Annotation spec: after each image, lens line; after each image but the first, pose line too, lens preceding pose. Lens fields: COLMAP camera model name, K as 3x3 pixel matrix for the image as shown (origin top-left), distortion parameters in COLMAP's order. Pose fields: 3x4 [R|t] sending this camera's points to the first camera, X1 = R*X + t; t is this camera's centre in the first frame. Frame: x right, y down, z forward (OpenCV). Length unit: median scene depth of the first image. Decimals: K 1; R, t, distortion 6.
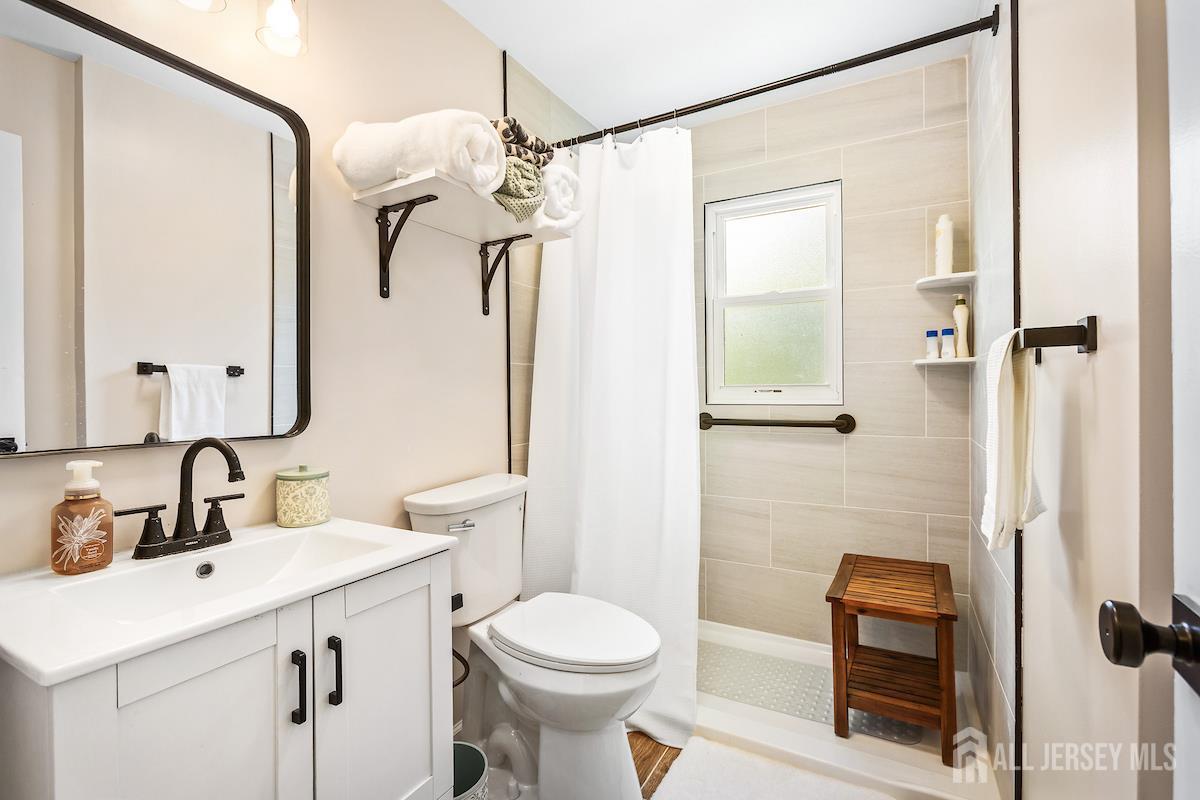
lens RADIAL K [[561.2, 0, 567.2], [0, 561.2, 383.9], [0, 0, 1]] dist [-0.031540, 0.023466]
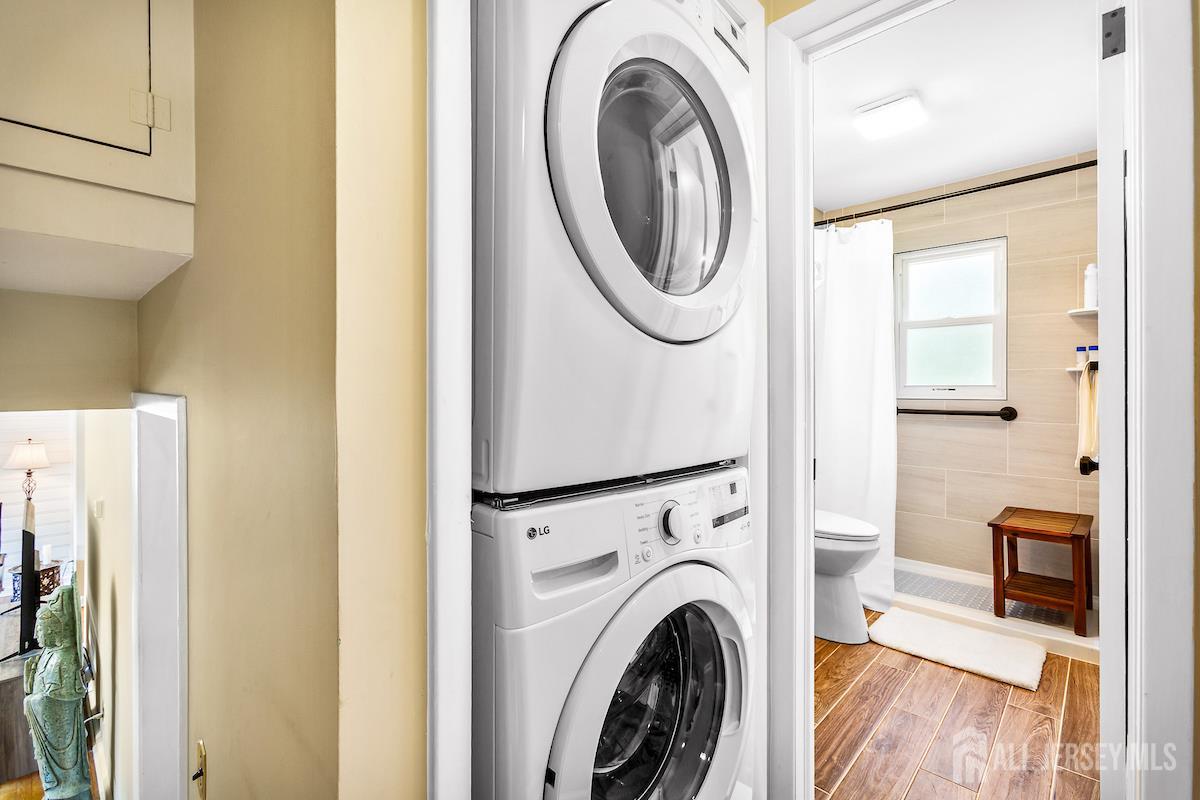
lens RADIAL K [[561.2, 0, 567.2], [0, 561.2, 383.9], [0, 0, 1]] dist [-0.031540, 0.023466]
pose [[0.971699, 0.004737, -0.236173, -0.258415], [-0.002426, 0.999946, 0.010076, -0.014246], [0.236208, -0.009218, 0.971659, -0.644592]]
